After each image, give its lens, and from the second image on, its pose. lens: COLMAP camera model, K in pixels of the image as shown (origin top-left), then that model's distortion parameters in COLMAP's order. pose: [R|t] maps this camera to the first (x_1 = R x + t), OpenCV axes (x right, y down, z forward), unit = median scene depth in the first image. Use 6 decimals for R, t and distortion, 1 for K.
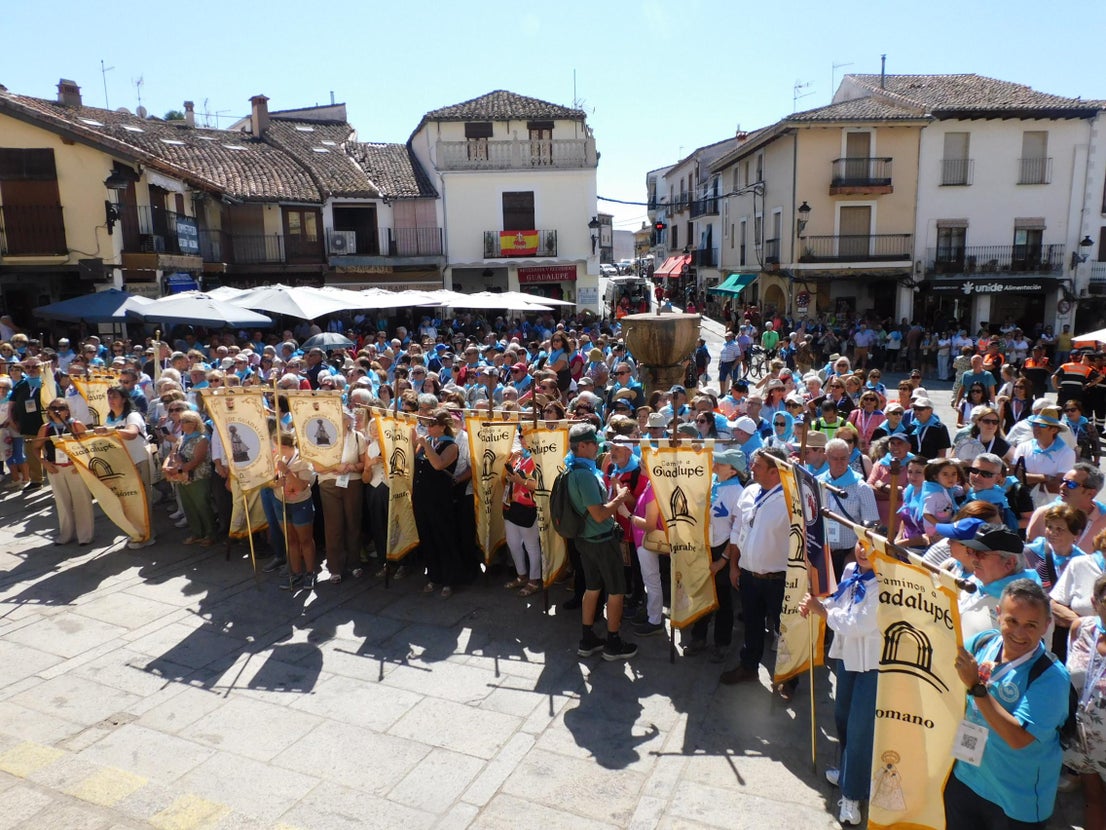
lens RADIAL K [[819.2, 0, 526.8], [0, 819.2, 418.8], [0, 0, 1]] dist [0.000523, -0.008719]
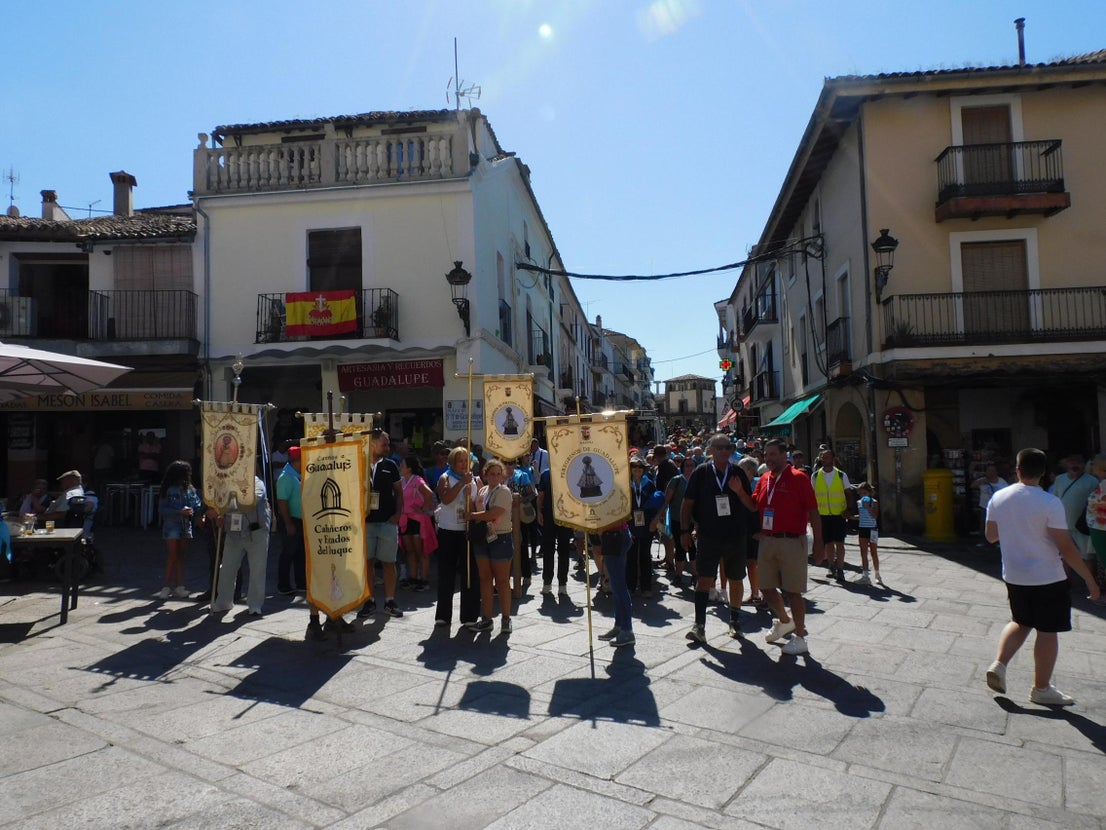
lens RADIAL K [[819.2, 0, 525.8], [0, 819.2, 421.5], [0, 0, 1]] dist [0.000523, -0.008719]
pose [[0.988423, -0.006891, -0.151565, 0.191022], [-0.024987, 0.977935, -0.207409, -0.036112], [0.149650, 0.208795, 0.966442, 0.487697]]
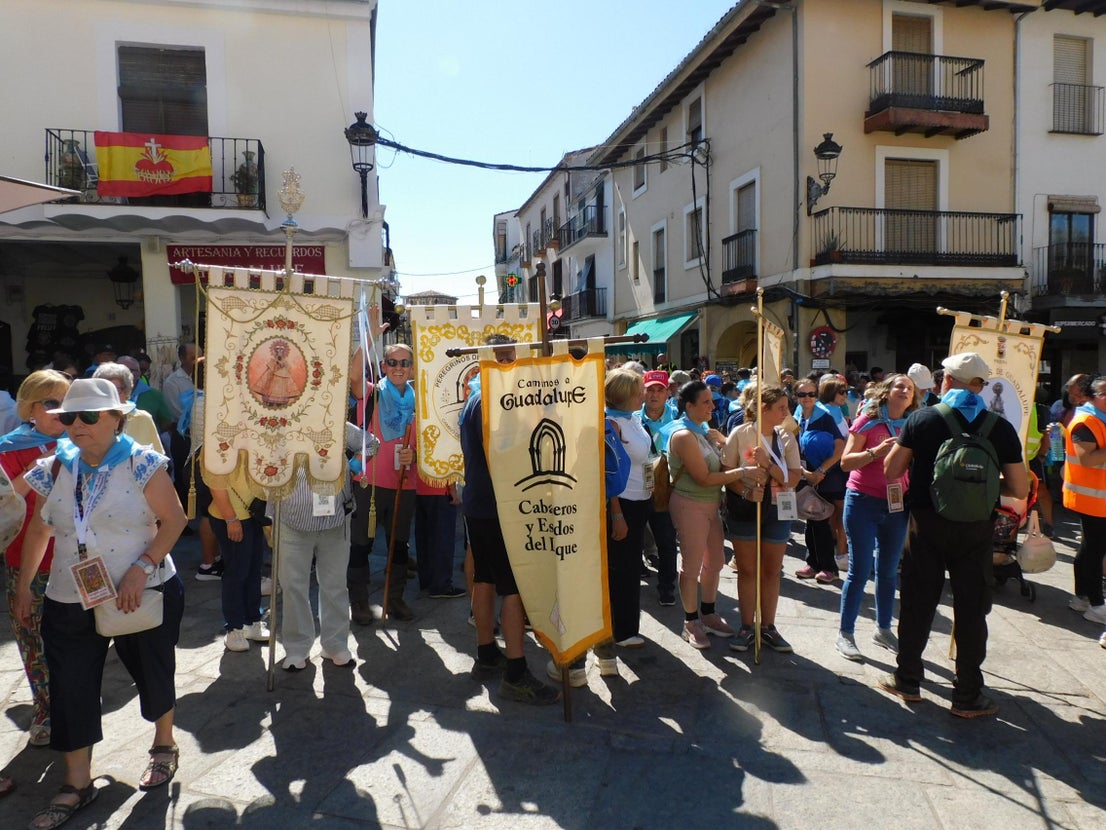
lens RADIAL K [[819.2, 0, 554.1], [0, 819.2, 408.0], [0, 0, 1]] dist [0.000523, -0.008719]
pose [[0.977186, -0.002283, 0.212373, 0.083257], [0.029207, 0.991887, -0.123725, -0.053934], [-0.210368, 0.127106, 0.969324, 0.584364]]
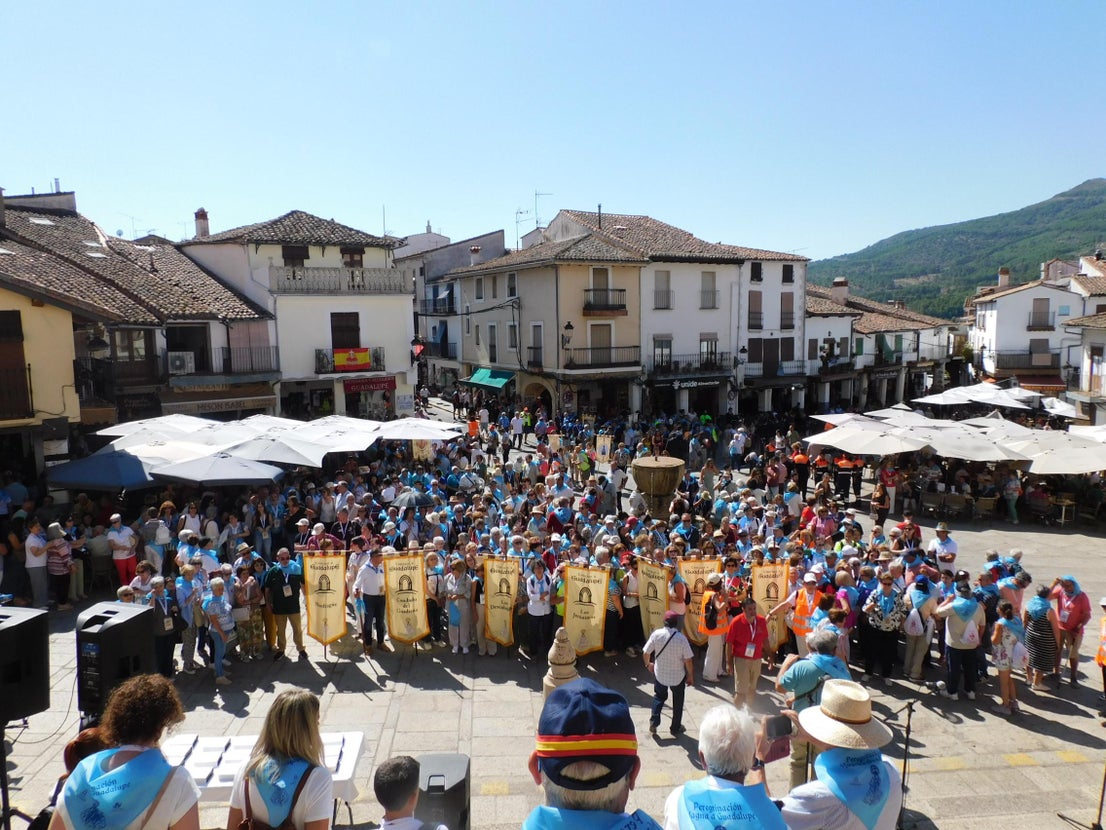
lens RADIAL K [[819.2, 0, 551.8], [0, 819.2, 415.2], [0, 0, 1]] dist [0.000523, -0.008719]
pose [[0.883733, -0.045711, 0.465753, -0.270105], [0.077945, 0.995694, -0.050174, -0.060251], [-0.461454, 0.080643, 0.883491, -0.085231]]
